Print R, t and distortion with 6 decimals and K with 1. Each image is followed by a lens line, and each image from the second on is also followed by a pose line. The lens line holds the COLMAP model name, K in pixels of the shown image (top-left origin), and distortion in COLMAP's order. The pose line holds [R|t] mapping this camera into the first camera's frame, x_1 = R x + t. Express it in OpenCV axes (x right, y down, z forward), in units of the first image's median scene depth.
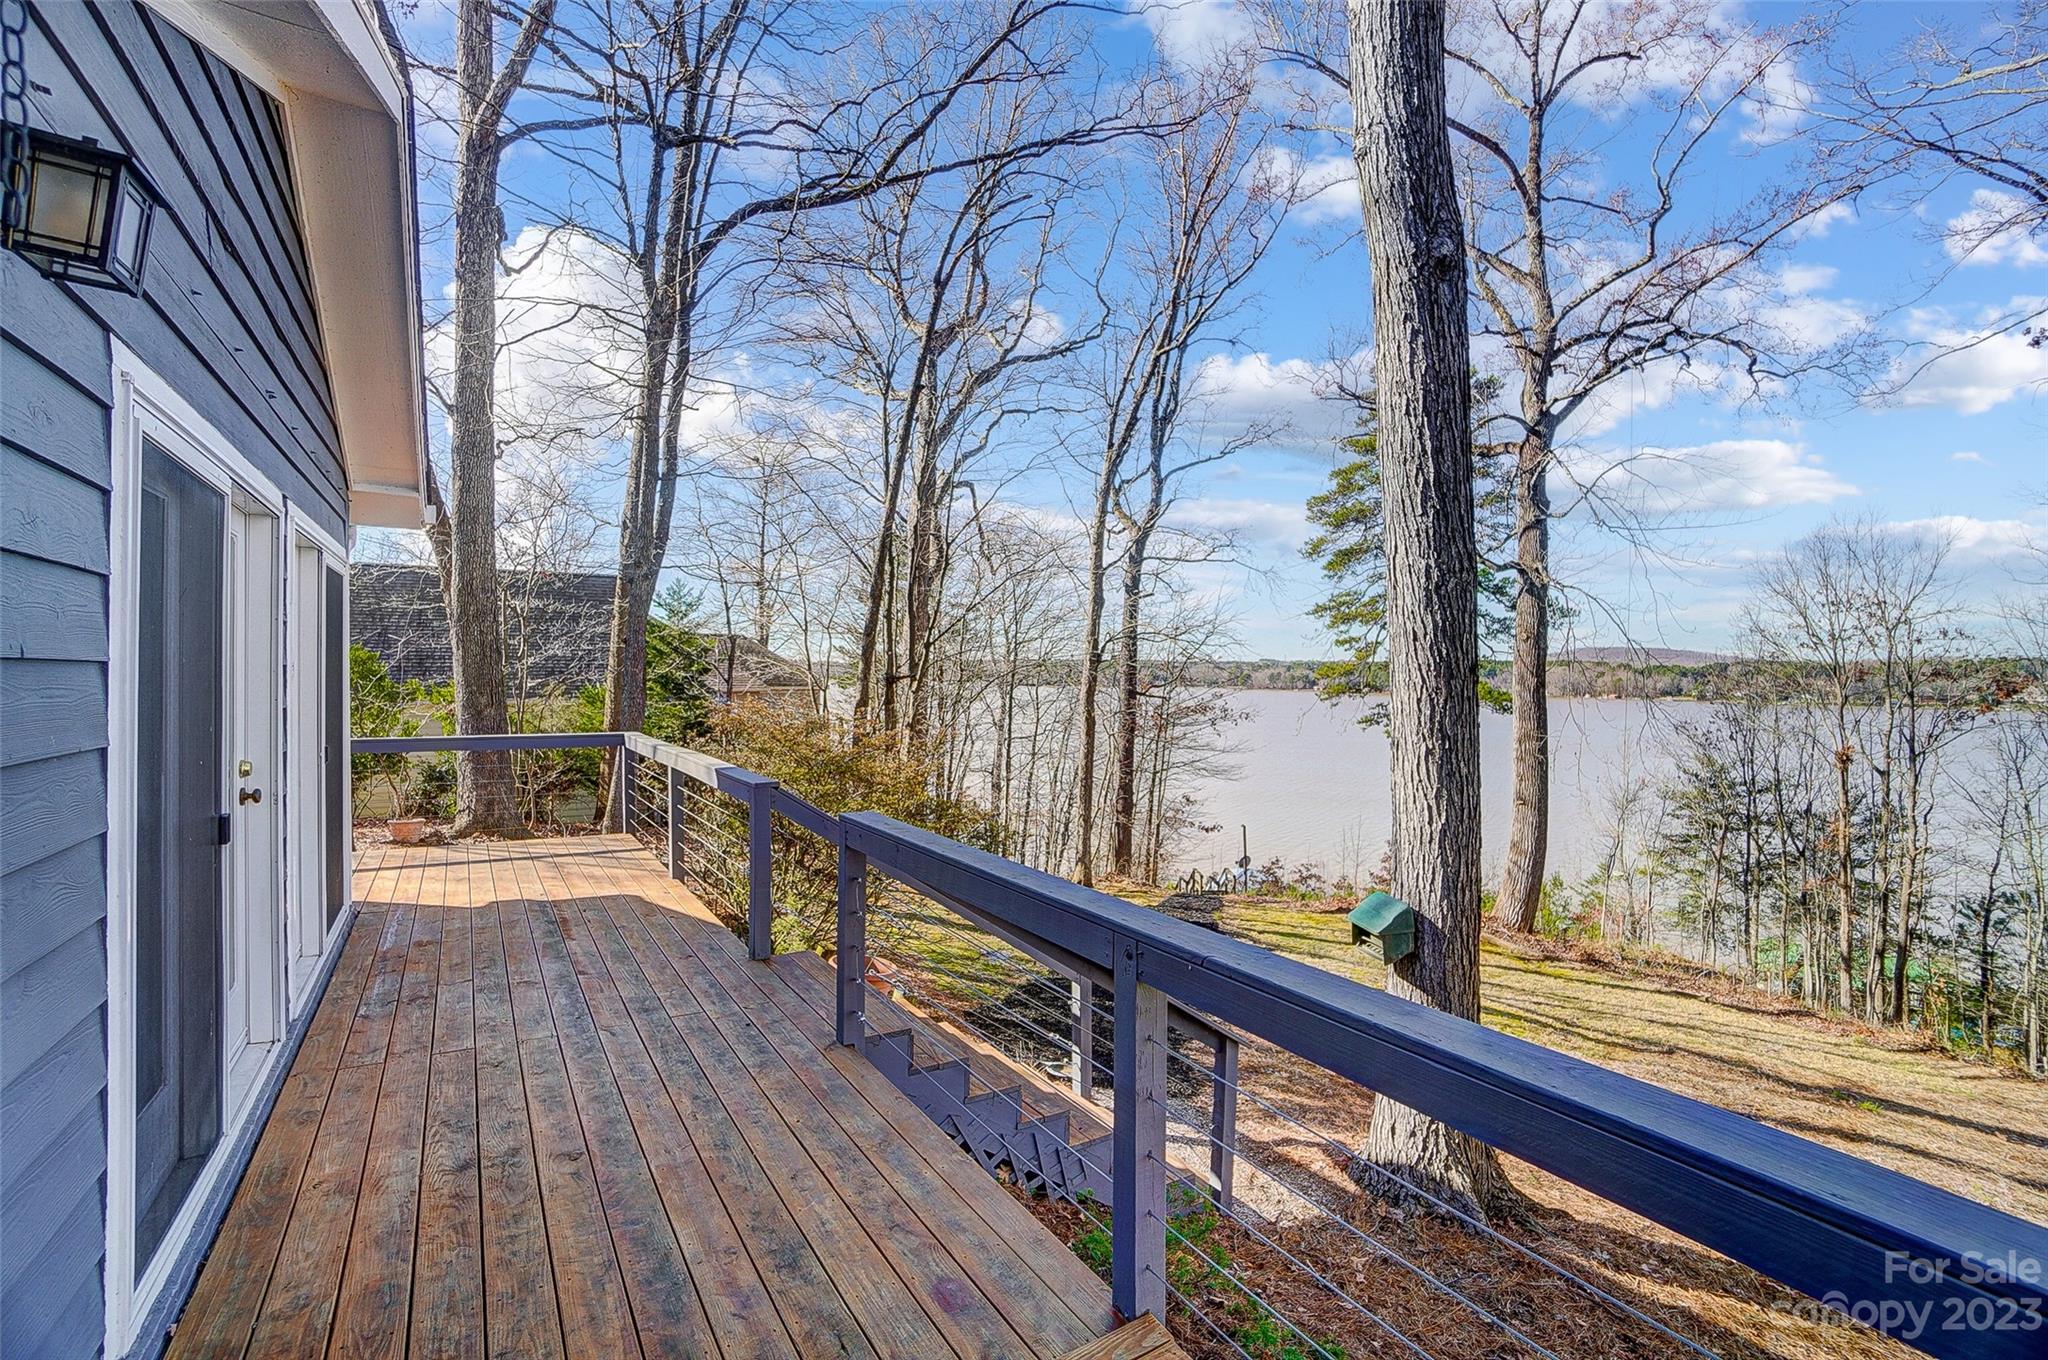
lens RADIAL K [[902.0, 0, 1016.5], [0, 902.0, 671.0], [0, 0, 1]] dist [-0.064927, 0.023354]
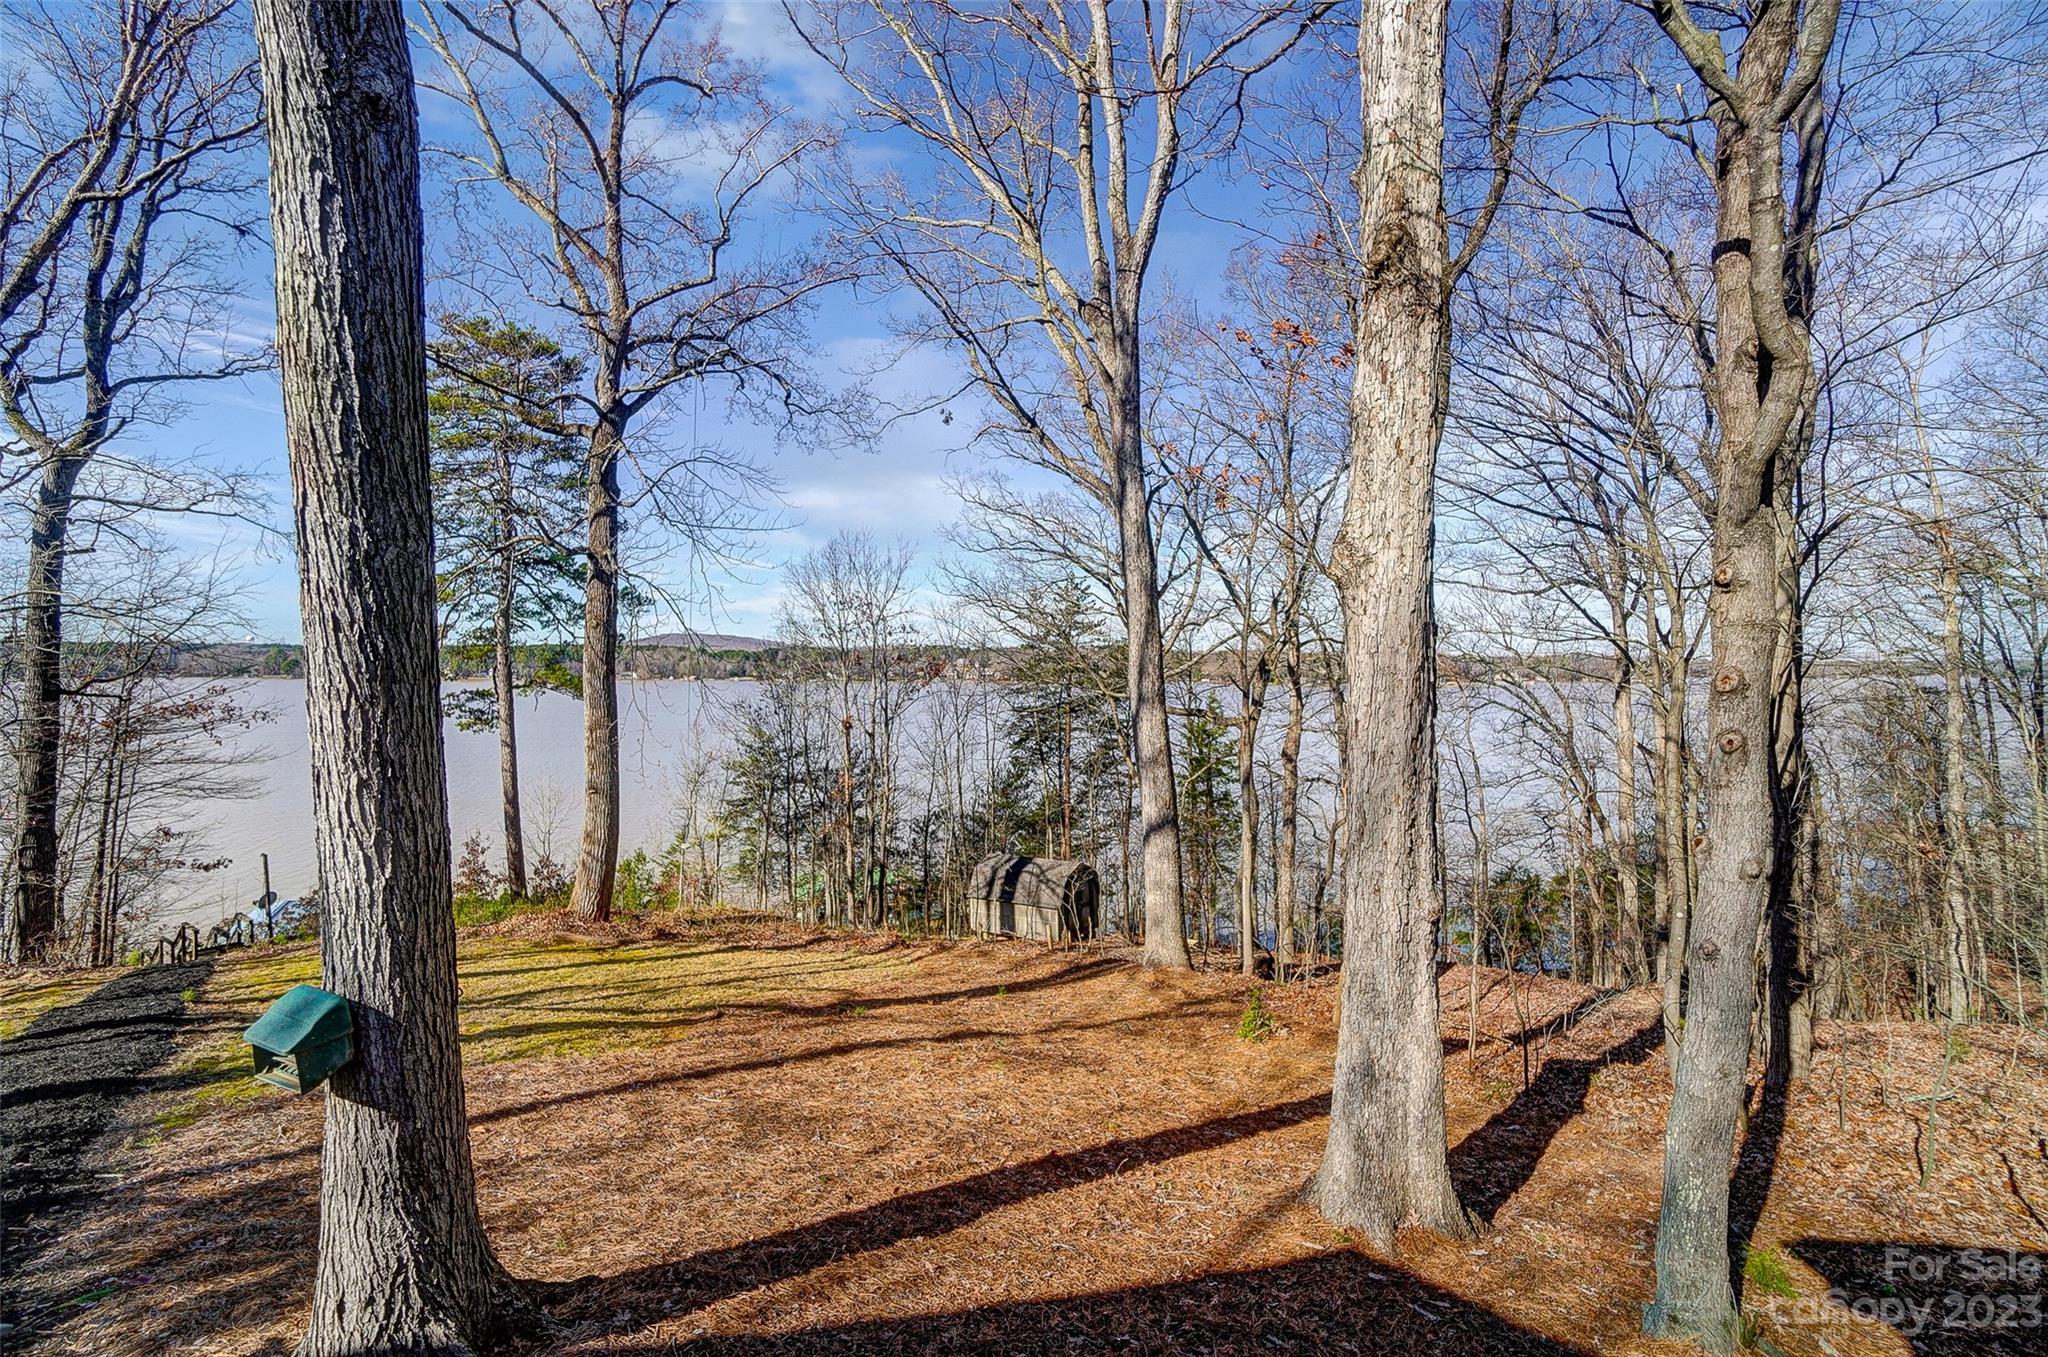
lens RADIAL K [[905.9, 0, 1008.8], [0, 905.9, 667.8], [0, 0, 1]] dist [-0.064301, 0.025095]
pose [[0.594213, -0.013053, 0.804202, 0.039178], [0.002021, 0.999889, 0.014736, -0.002670], [-0.804305, -0.007131, 0.594173, 0.029110]]
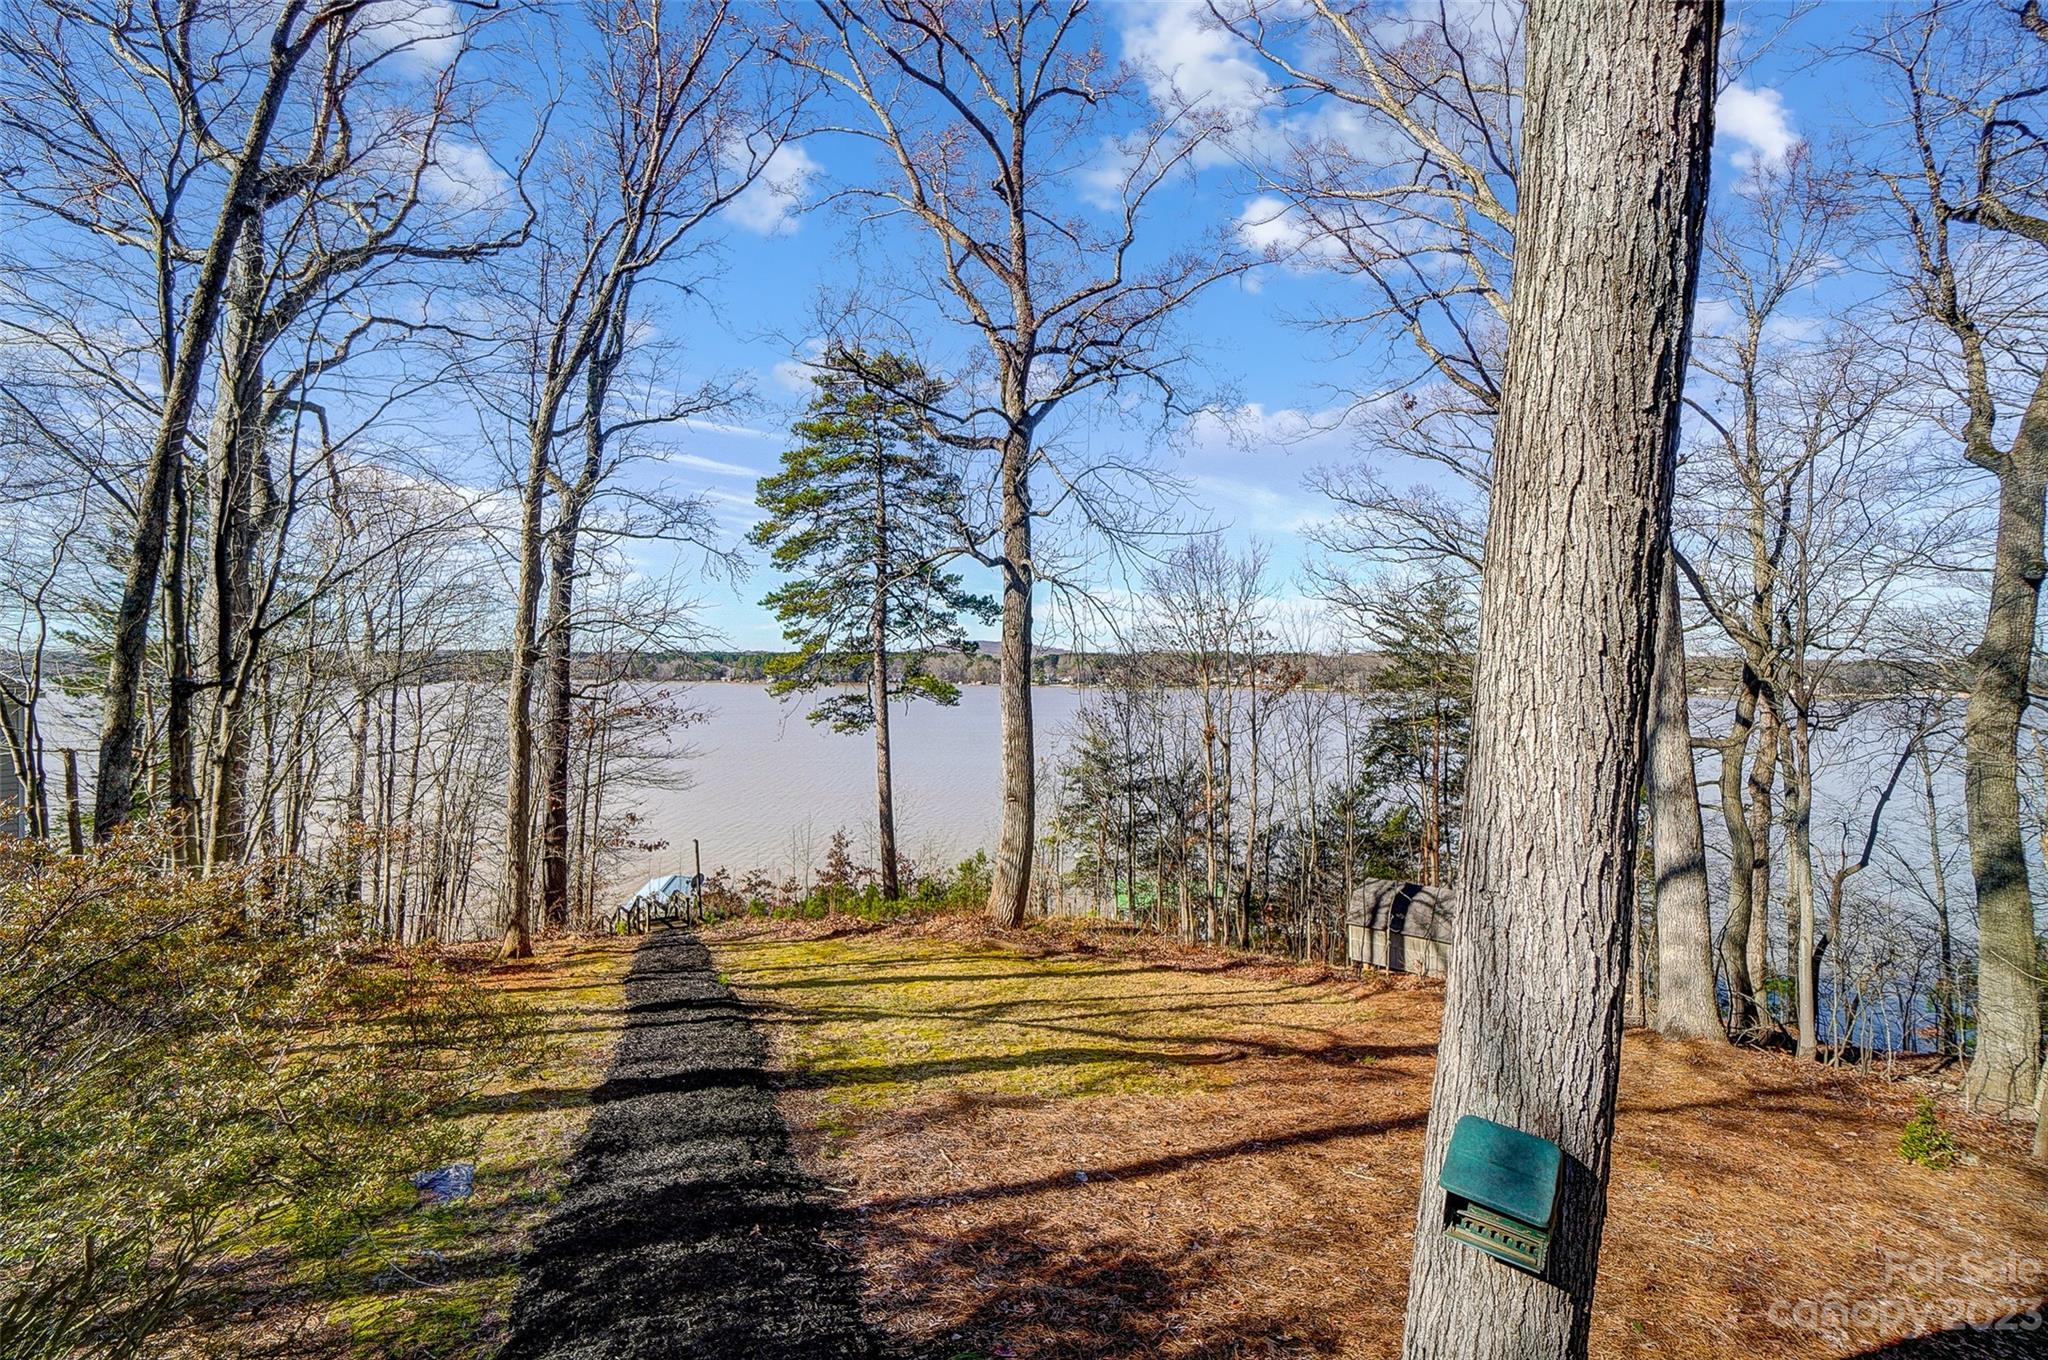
lens RADIAL K [[905.9, 0, 1008.8], [0, 905.9, 669.3], [0, 0, 1]] dist [-0.064301, 0.025095]
pose [[0.808443, -0.007325, 0.588529, -0.027318], [0.002573, 0.999957, 0.008912, -0.005952], [-0.588569, -0.005690, 0.808427, 0.153763]]
